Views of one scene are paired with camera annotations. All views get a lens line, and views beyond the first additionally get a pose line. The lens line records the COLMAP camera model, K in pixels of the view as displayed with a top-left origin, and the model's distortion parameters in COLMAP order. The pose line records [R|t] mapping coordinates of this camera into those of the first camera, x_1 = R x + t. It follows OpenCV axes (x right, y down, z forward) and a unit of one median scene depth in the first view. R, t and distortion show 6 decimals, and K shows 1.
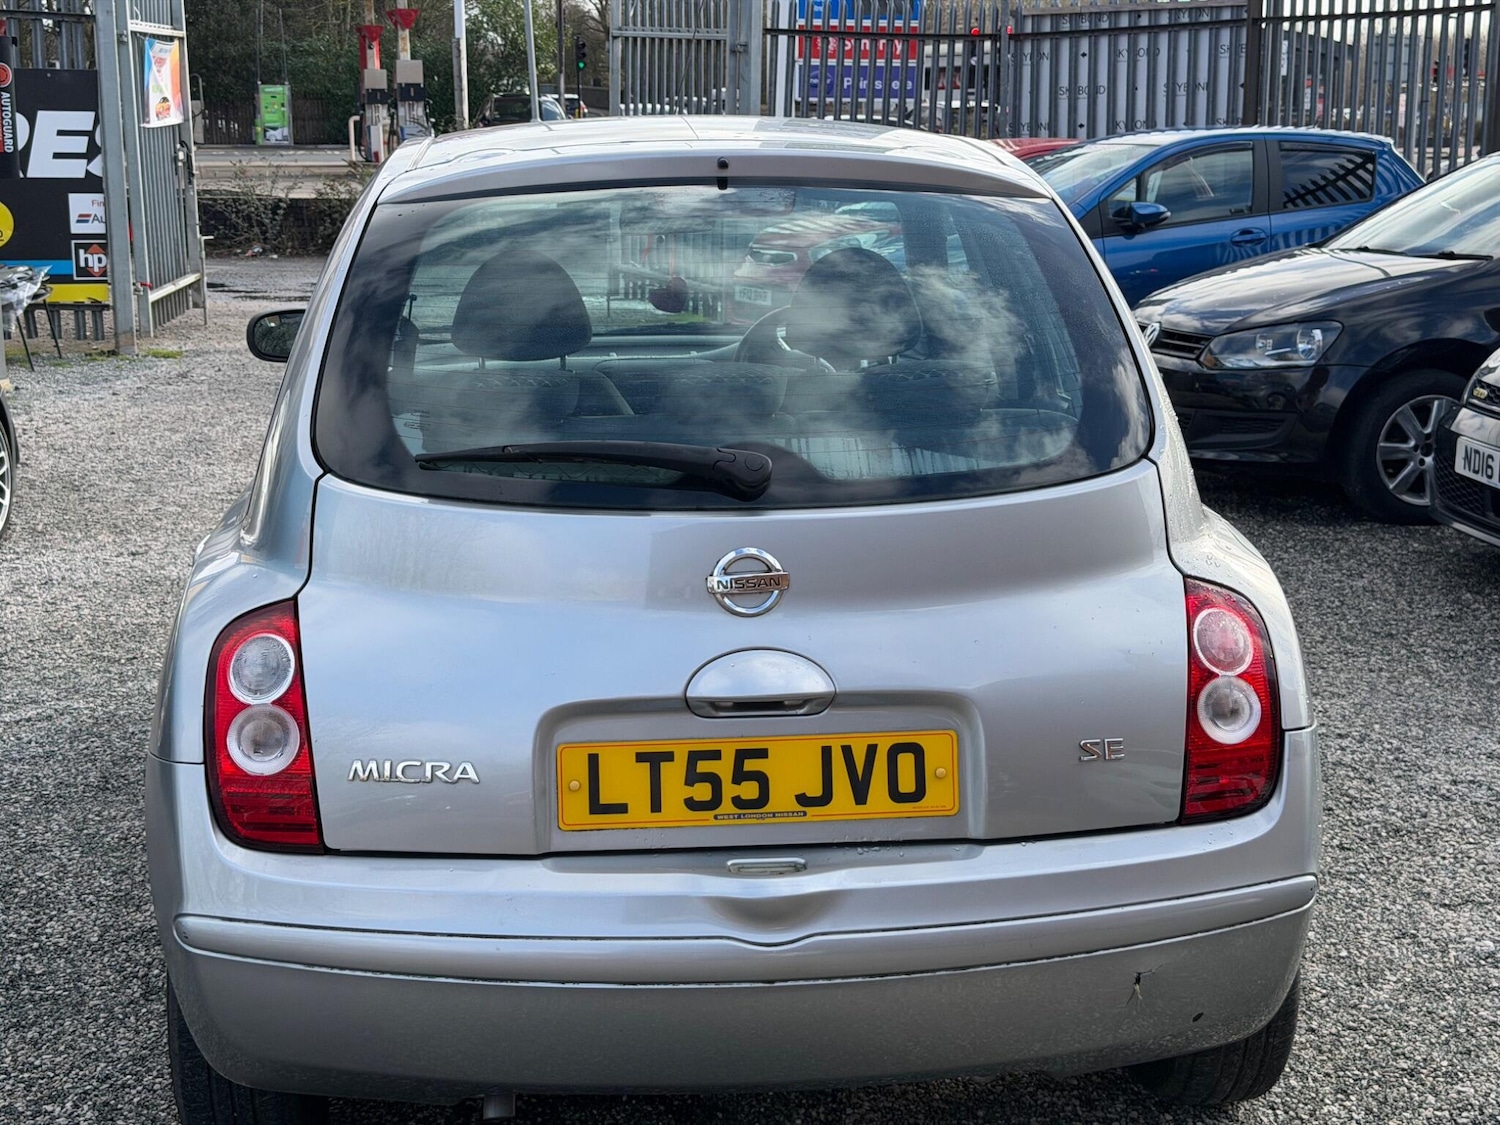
lens RADIAL K [[2039.6, 0, 750.0], [0, 2039.6, 562.5], [0, 0, 1]] dist [0.189002, -0.407509]
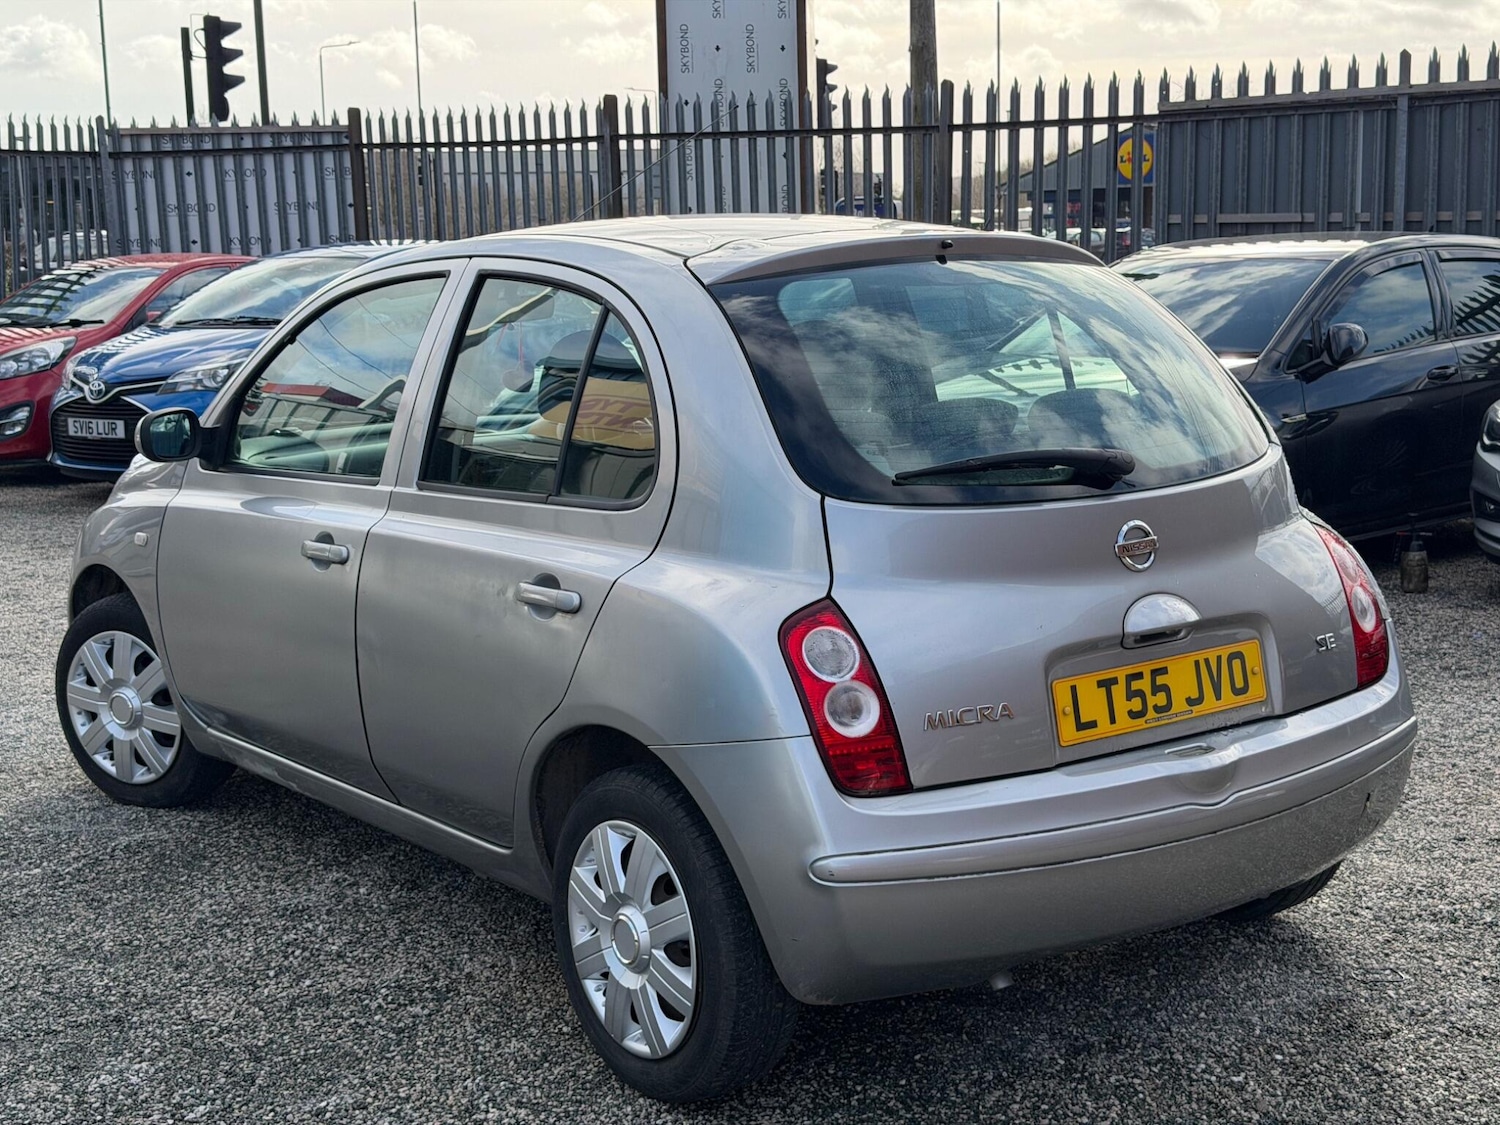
lens RADIAL K [[2039.6, 0, 750.0], [0, 2039.6, 562.5], [0, 0, 1]] dist [0.189002, -0.407509]
pose [[0.848910, -0.095299, 0.519875, -0.909087], [0.125036, 0.991901, -0.022346, 0.018496], [-0.513535, 0.083973, 0.853950, -0.022017]]
